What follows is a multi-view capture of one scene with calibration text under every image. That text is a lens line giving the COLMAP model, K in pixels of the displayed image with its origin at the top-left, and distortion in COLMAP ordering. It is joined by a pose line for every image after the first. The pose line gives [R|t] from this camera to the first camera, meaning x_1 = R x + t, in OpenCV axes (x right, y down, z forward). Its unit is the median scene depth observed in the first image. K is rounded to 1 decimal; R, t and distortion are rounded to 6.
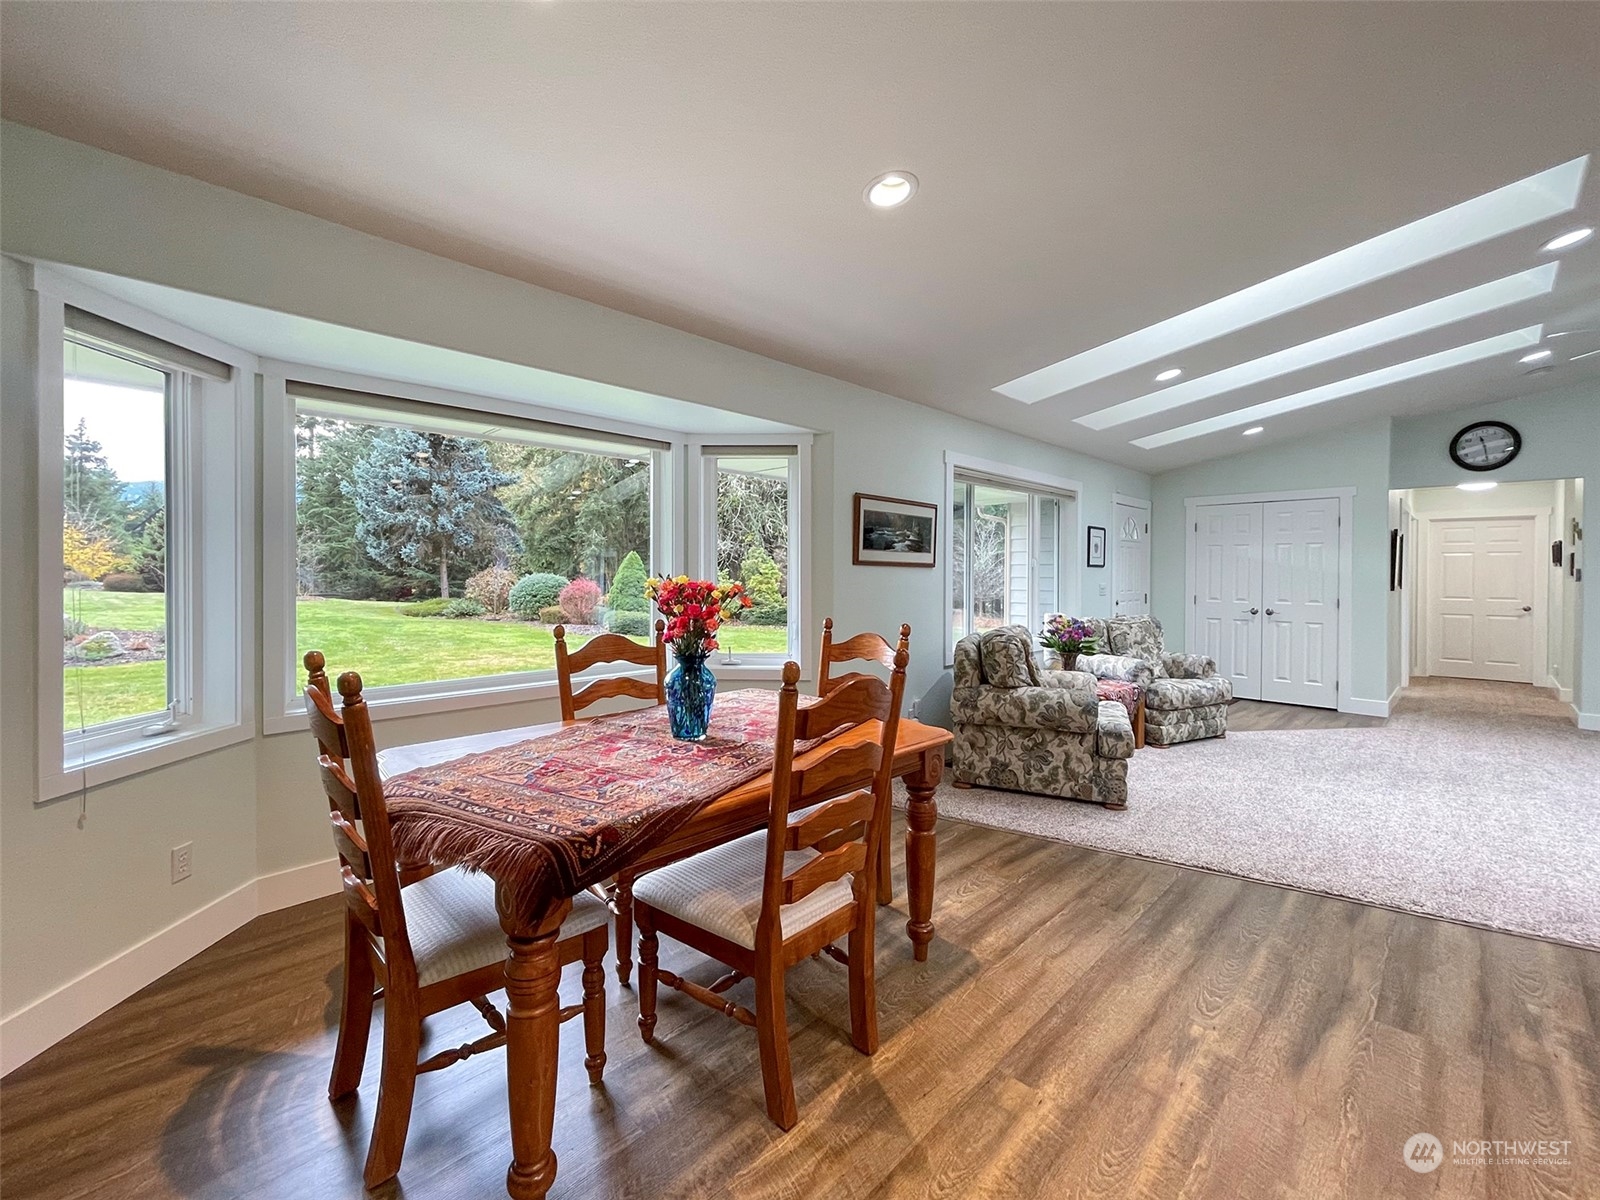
lens RADIAL K [[660.1, 0, 800.1], [0, 660.1, 585.1], [0, 0, 1]] dist [-0.006544, 0.002435]
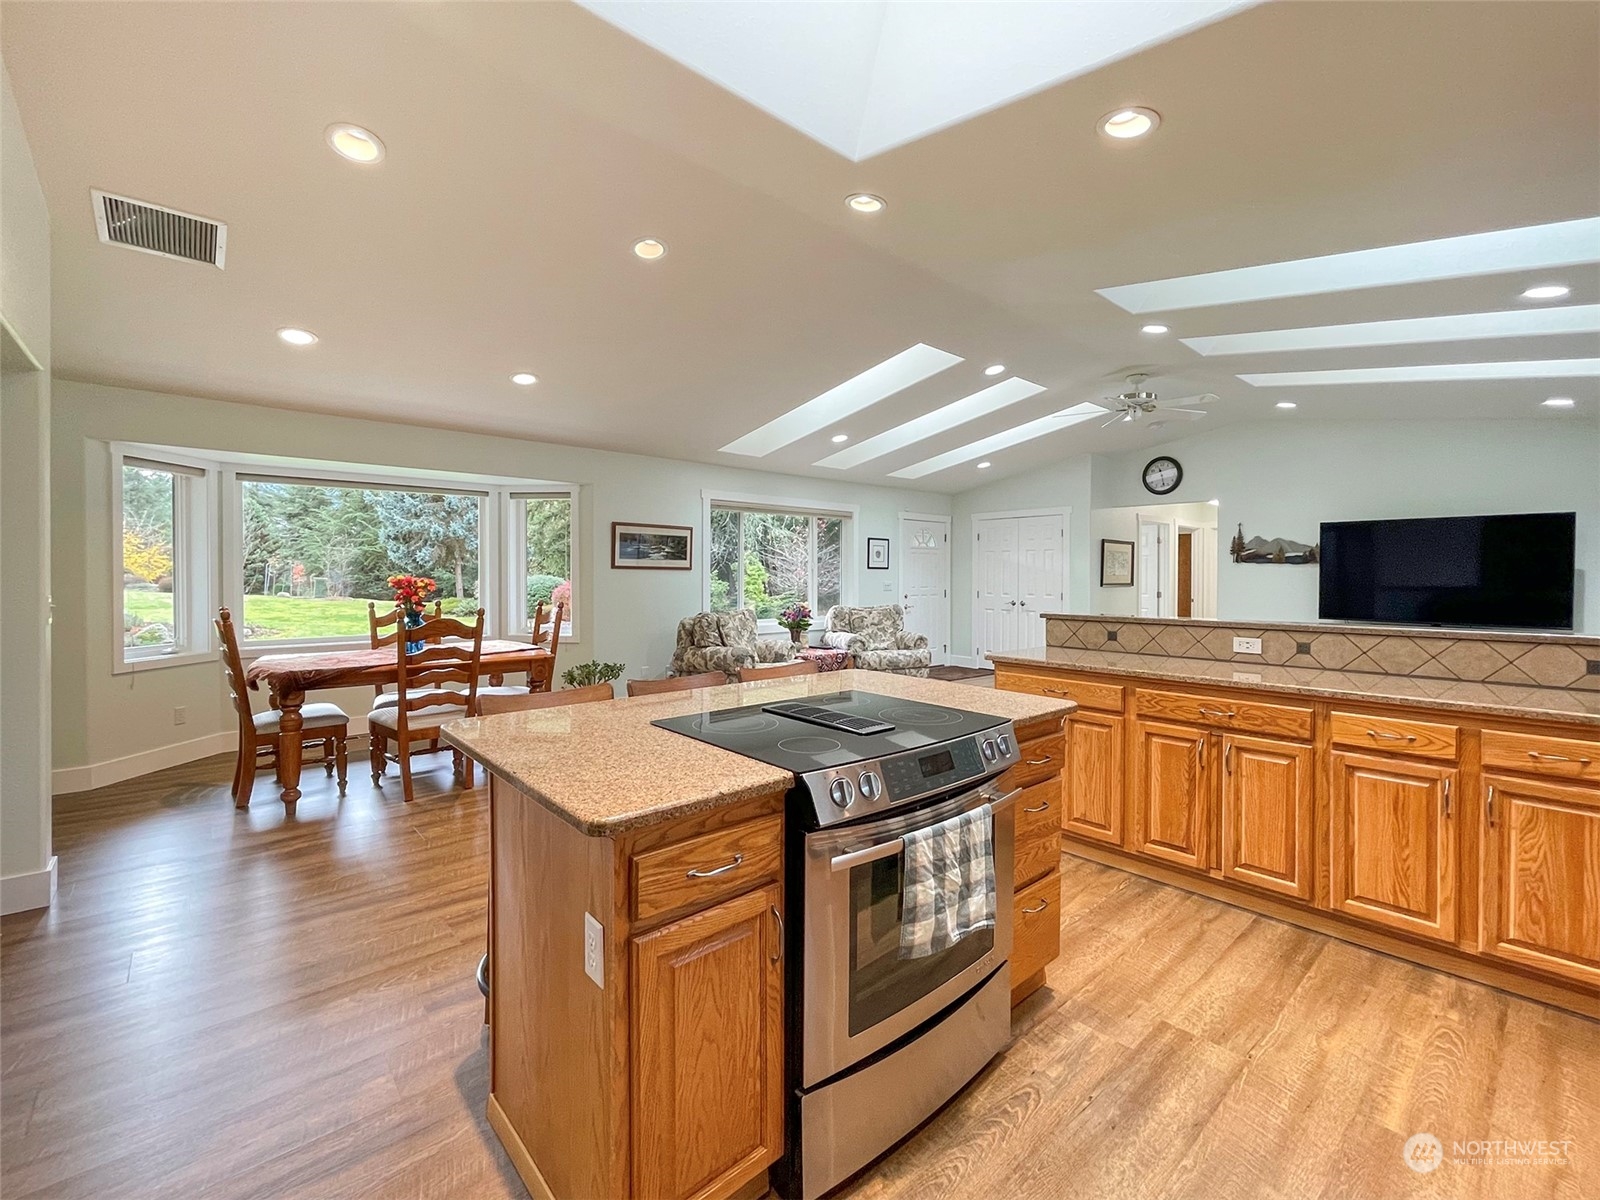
lens RADIAL K [[660.1, 0, 802.6], [0, 660.1, 588.1], [0, 0, 1]] dist [-0.006544, 0.002435]
pose [[0.999185, -0.001414, -0.040333, 0.376489], [0.001541, 0.999994, 0.003121, 0.006875], [0.040329, -0.003180, 0.999181, -0.336131]]
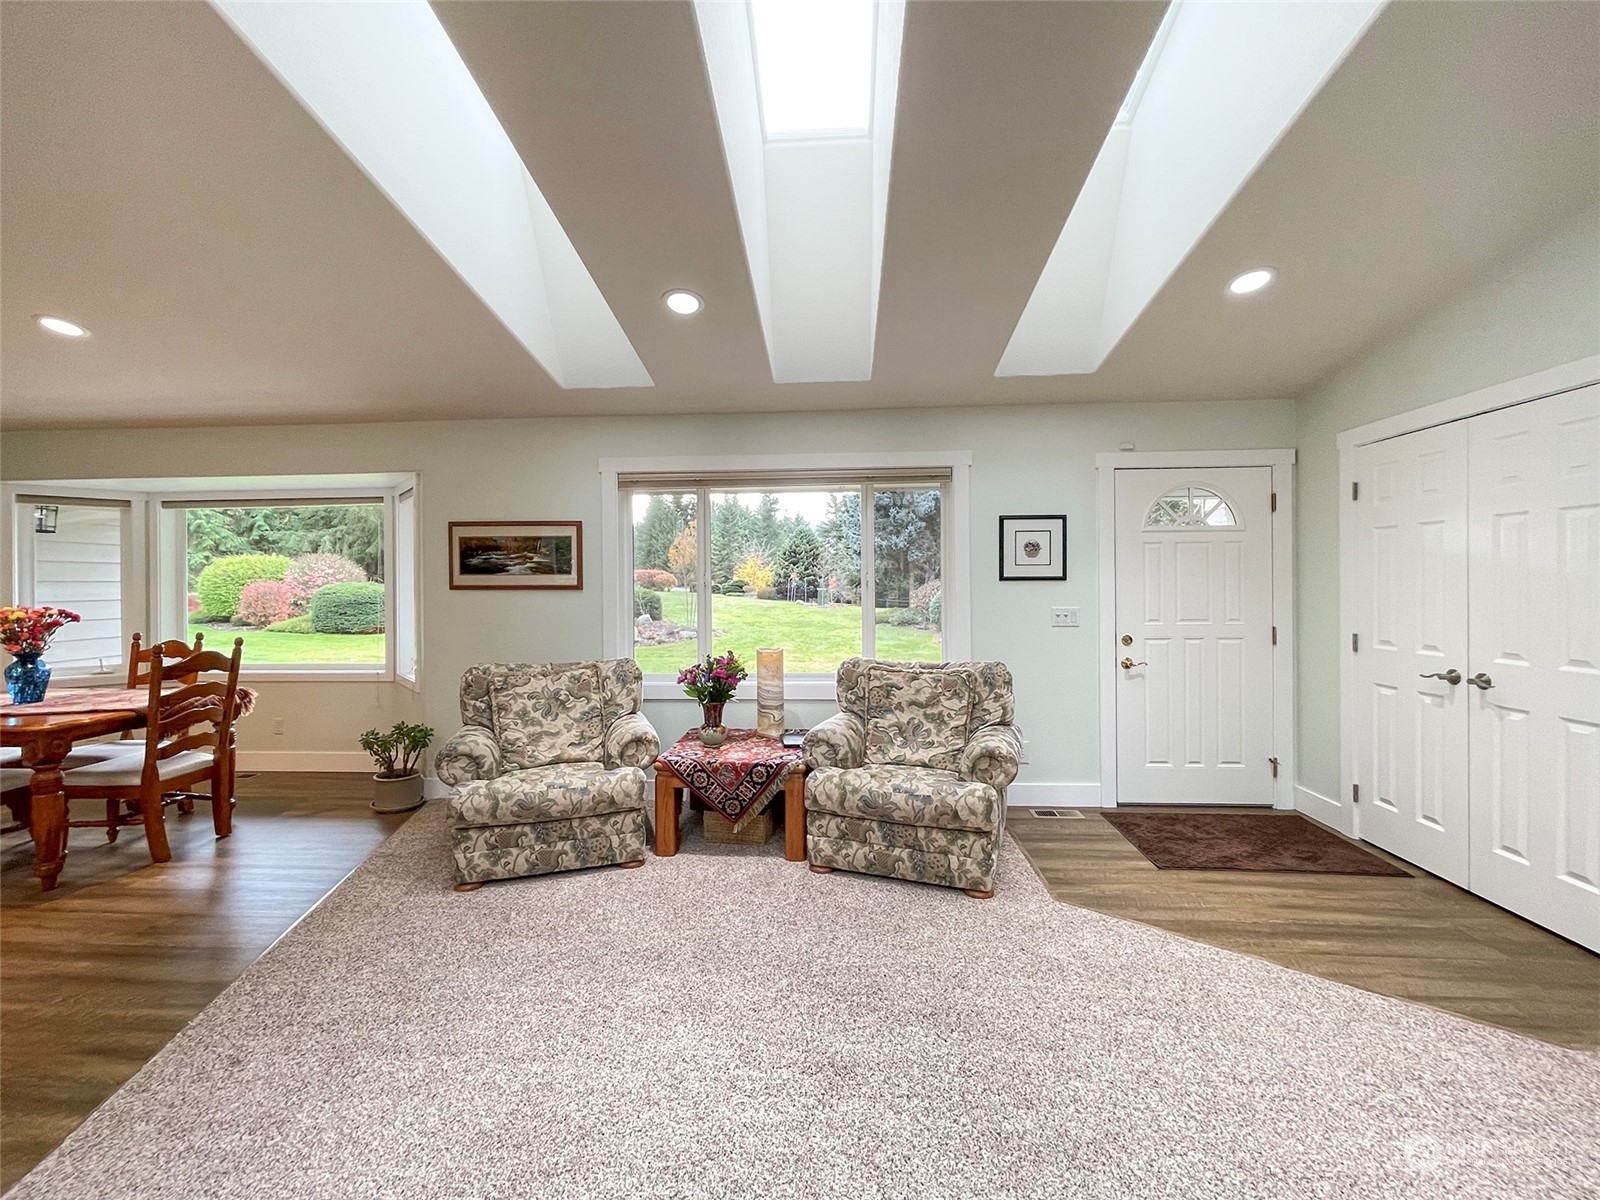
lens RADIAL K [[660.1, 0, 790.1], [0, 660.1, 588.1], [0, 0, 1]] dist [-0.006544, 0.002435]
pose [[0.679836, -0.007365, -0.733327, 0.796713], [-0.000017, 0.999949, -0.010058, -0.014301], [0.733364, 0.006850, 0.679801, 0.435253]]
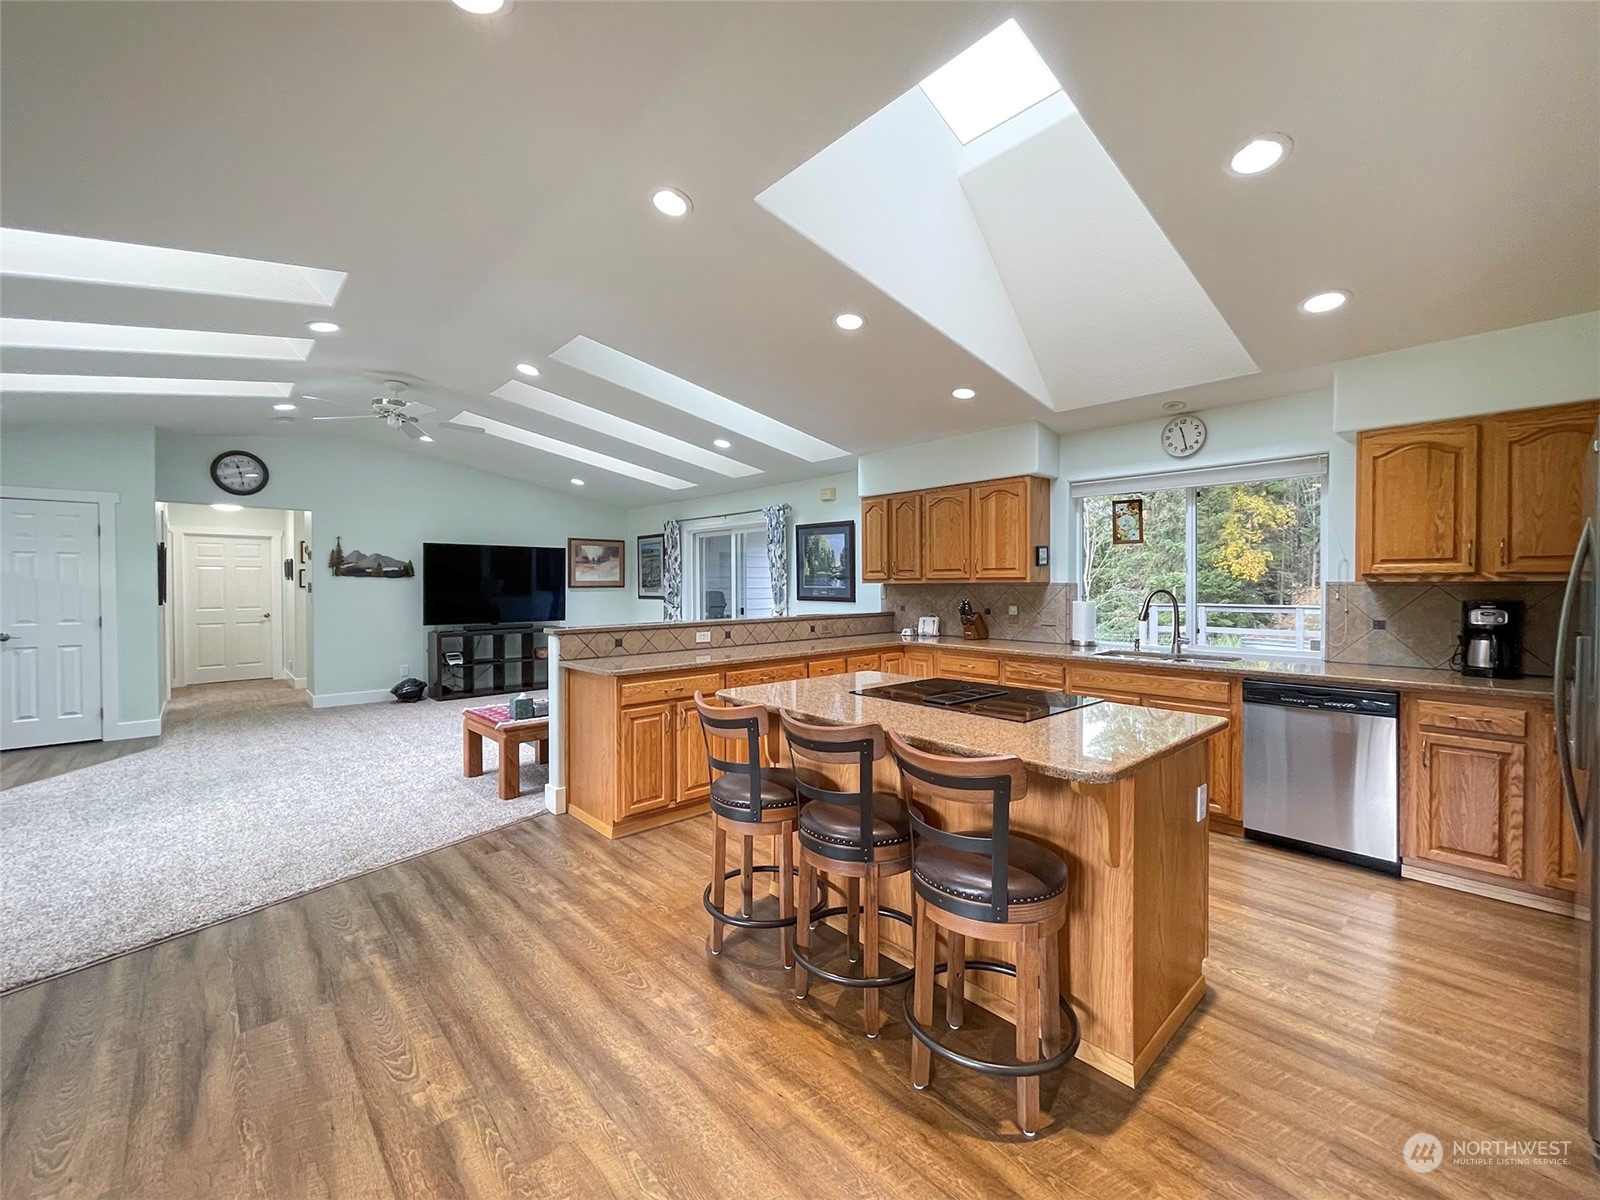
lens RADIAL K [[660.1, 0, 779.5], [0, 660.1, 599.3], [0, 0, 1]] dist [-0.006544, 0.002435]
pose [[0.051920, -0.029145, 0.998226, -0.029711], [0.021131, 0.999382, 0.028080, -0.009015], [-0.998428, 0.019635, 0.052504, 0.031222]]
